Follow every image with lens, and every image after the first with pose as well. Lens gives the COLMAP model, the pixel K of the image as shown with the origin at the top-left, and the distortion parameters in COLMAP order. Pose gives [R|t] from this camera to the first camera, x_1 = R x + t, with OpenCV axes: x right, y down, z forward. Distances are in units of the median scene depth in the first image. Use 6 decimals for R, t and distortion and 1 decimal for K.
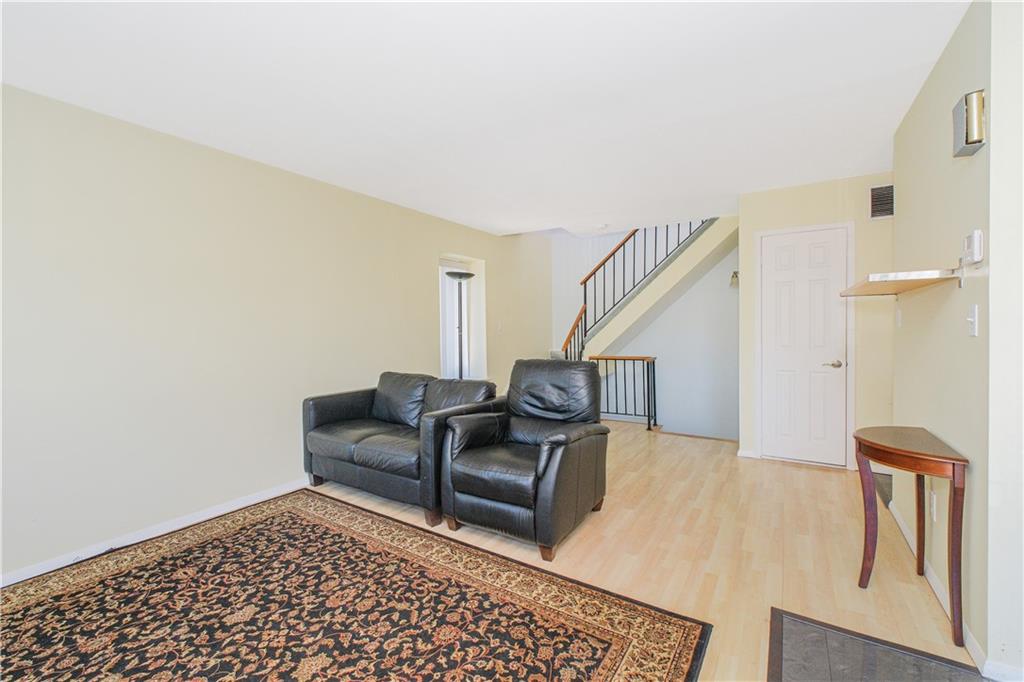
lens RADIAL K [[429.1, 0, 518.6], [0, 429.1, 337.8], [0, 0, 1]] dist [-0.001145, -0.000470]
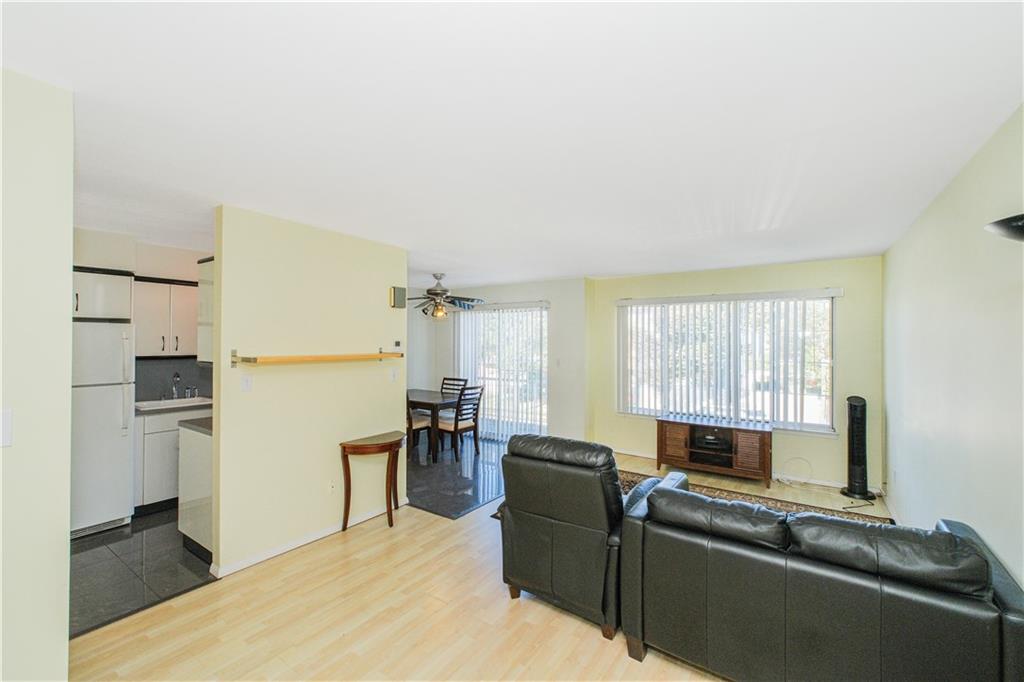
lens RADIAL K [[429.1, 0, 518.6], [0, 429.1, 337.8], [0, 0, 1]] dist [-0.001145, -0.000470]
pose [[-0.999138, 0.016126, 0.038250, 0.199045], [0.016731, 0.999739, 0.015566, -0.260085], [-0.037989, 0.016193, -0.999147, 3.043342]]
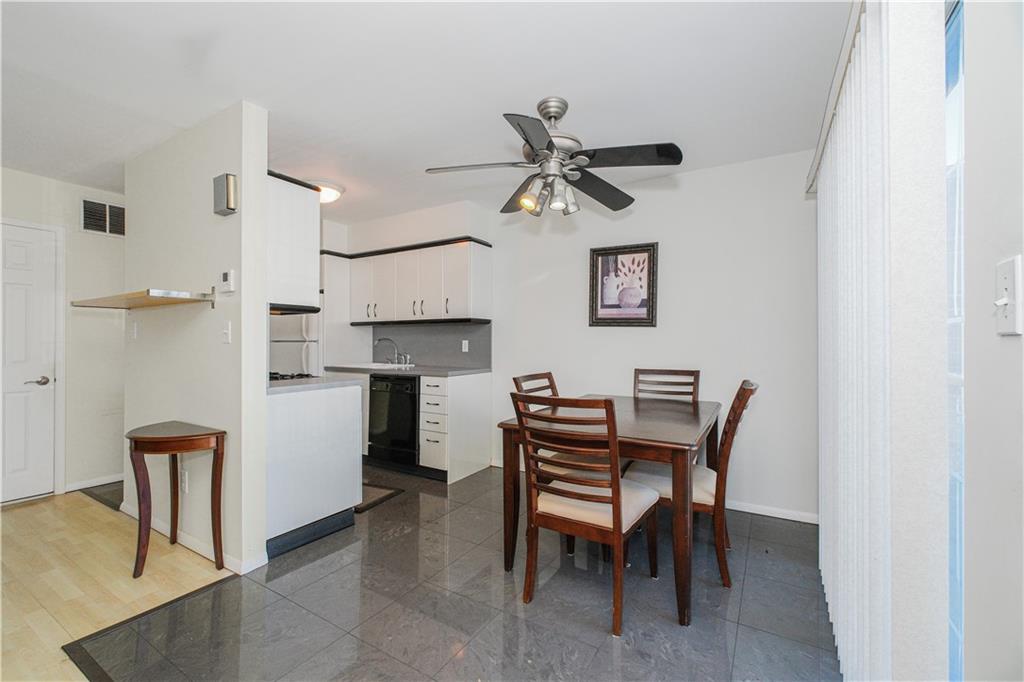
lens RADIAL K [[433.0, 0, 512.0], [0, 433.0, 341.0], [0, 0, 1]] dist [0.000449, -0.000055]
pose [[-0.022152, 0.017344, 0.999604, -0.344959], [0.023281, 0.999587, -0.016827, 0.031137], [-0.999483, 0.022899, -0.022547, 0.073913]]
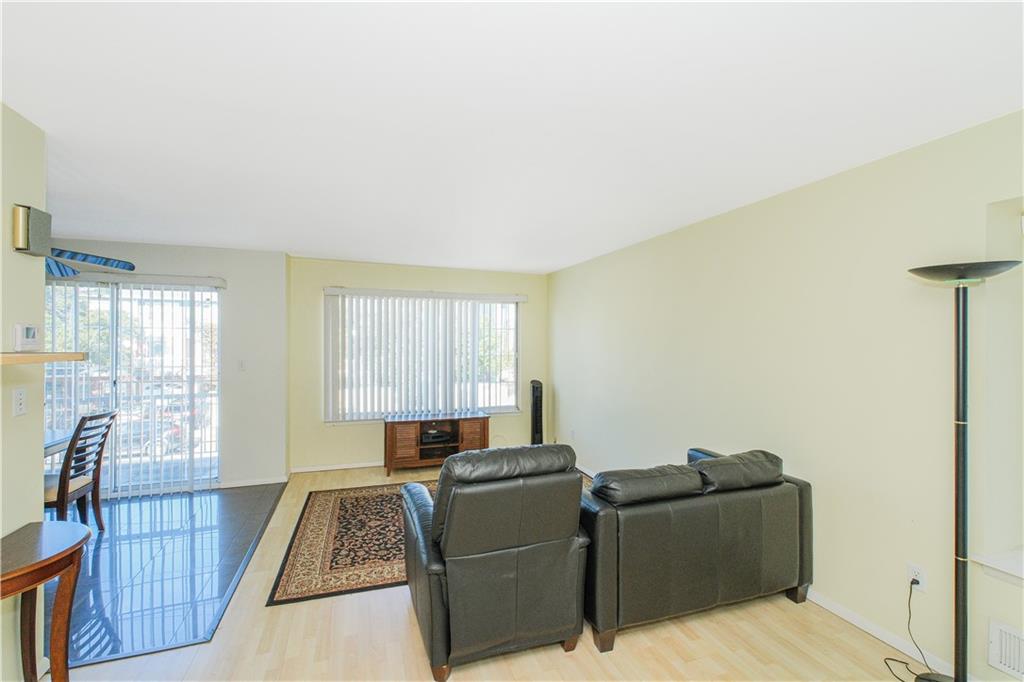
lens RADIAL K [[433.0, 0, 512.0], [0, 433.0, 341.0], [0, 0, 1]] dist [0.000449, -0.000055]
pose [[-0.615107, 0.012560, -0.788344, 1.016871], [-0.012540, 0.999591, 0.025710, -0.228097], [0.788344, 0.025700, -0.614698, 2.372736]]
